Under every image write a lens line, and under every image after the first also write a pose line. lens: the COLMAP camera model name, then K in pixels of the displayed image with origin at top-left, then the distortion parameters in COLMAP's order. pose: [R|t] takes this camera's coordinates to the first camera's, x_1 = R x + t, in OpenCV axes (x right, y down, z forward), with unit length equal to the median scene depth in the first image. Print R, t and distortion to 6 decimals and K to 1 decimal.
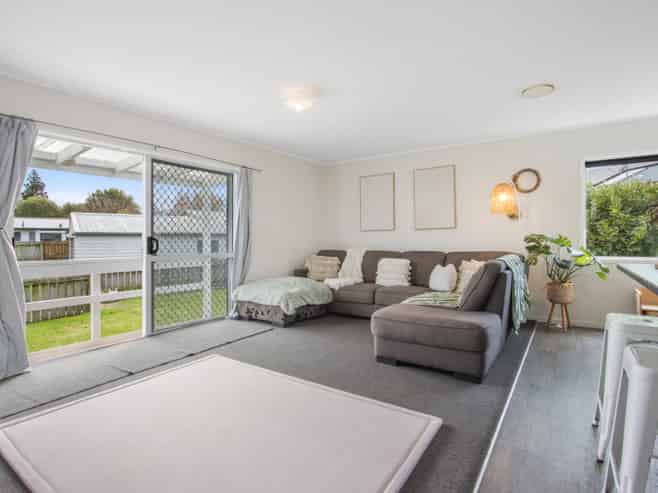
lens RADIAL K [[371.5, 0, 350.0], [0, 371.5, 245.7], [0, 0, 1]] dist [-0.000502, -0.000091]
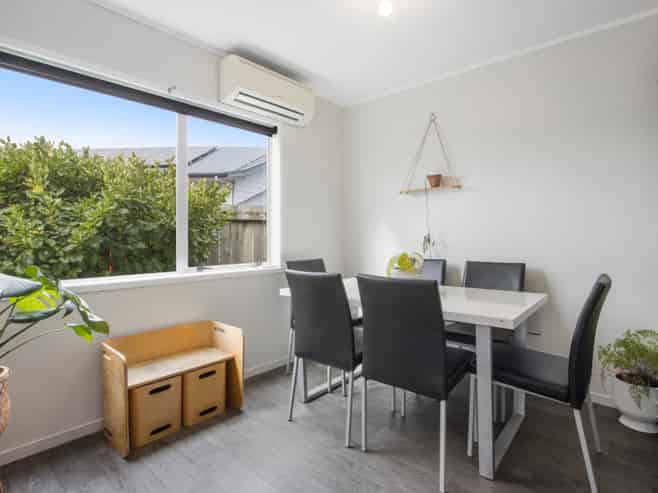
lens RADIAL K [[371.5, 0, 350.0], [0, 371.5, 245.7], [0, 0, 1]] dist [-0.000502, -0.000091]
pose [[0.115592, -0.020341, 0.993088, 0.232607], [0.026140, 0.999506, 0.017430, -0.010704], [-0.992953, 0.023945, 0.116067, 0.492435]]
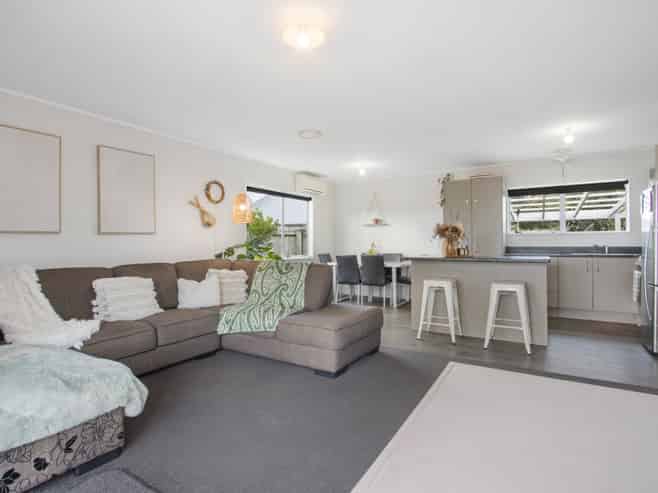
lens RADIAL K [[346.1, 0, 329.0], [0, 346.1, 246.5], [0, 0, 1]] dist [-0.002008, -0.000774]
pose [[-0.029760, -0.003788, 0.999550, -0.492628], [0.027692, 0.999606, 0.004613, -0.011824], [-0.999173, 0.027817, -0.029644, 0.646683]]
